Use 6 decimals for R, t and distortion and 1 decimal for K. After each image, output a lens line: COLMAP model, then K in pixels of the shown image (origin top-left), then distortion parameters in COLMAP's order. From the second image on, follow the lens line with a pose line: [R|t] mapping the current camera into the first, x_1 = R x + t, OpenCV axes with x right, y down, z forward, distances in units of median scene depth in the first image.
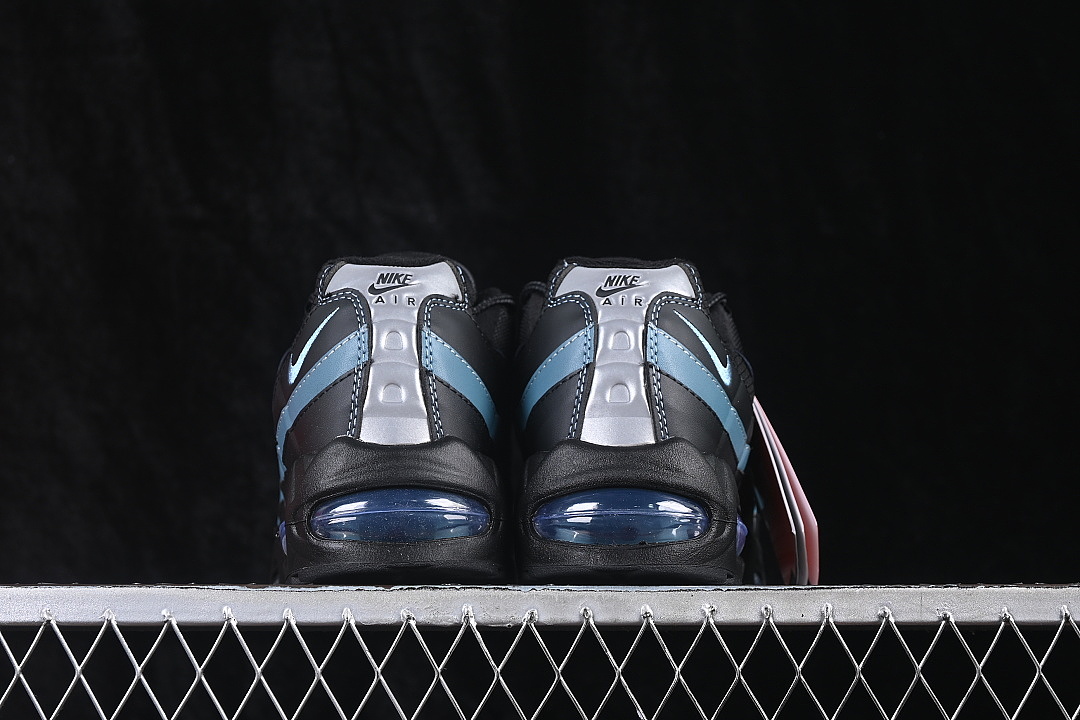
lens RADIAL K [[2359.7, 0, 540.0], [0, 2359.7, 360.0], [0, 0, 1]] dist [0.022317, -0.097707]
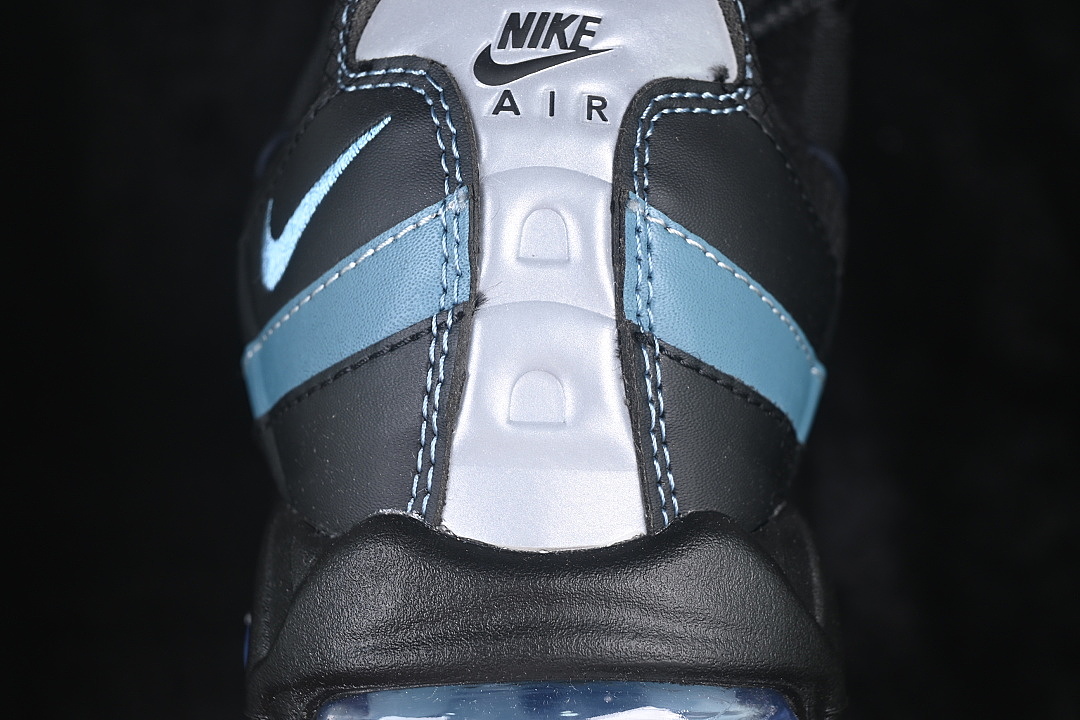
lens RADIAL K [[2362.8, 0, 540.0], [0, 2362.8, 360.0], [0, 0, 1]] dist [0.013019, 0.003288]
pose [[0.997549, 0.035803, -0.060110, -0.041069], [-0.014767, 0.947534, 0.319313, -0.102079], [0.068388, -0.317643, 0.945741, 0.666385]]
